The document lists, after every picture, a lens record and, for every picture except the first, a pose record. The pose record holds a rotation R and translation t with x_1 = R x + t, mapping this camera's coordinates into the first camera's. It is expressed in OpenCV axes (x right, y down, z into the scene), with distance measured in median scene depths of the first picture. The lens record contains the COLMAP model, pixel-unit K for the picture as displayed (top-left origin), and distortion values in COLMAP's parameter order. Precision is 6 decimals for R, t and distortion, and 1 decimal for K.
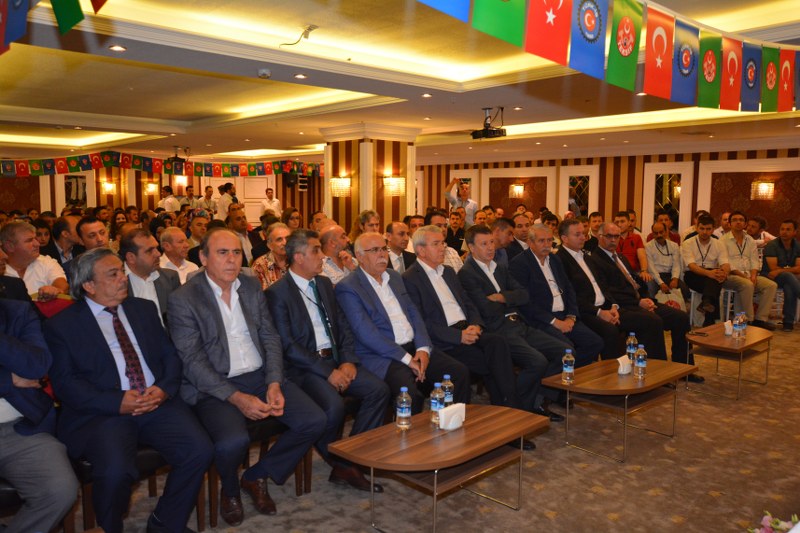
lens RADIAL K [[655.3, 0, 398.2], [0, 655.3, 265.8], [0, 0, 1]] dist [-0.008910, 0.052892]
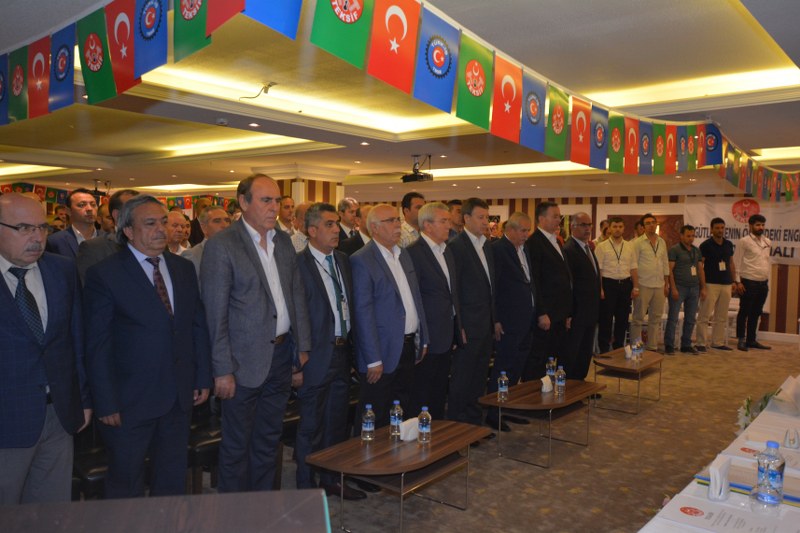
lens RADIAL K [[655.3, 0, 398.2], [0, 655.3, 265.8], [0, 0, 1]] dist [-0.008910, 0.052892]
pose [[0.989961, 0.003911, 0.141287, -0.081642], [0.003440, 0.998654, -0.051748, 0.001985], [-0.141299, 0.051715, 0.988615, -0.120707]]
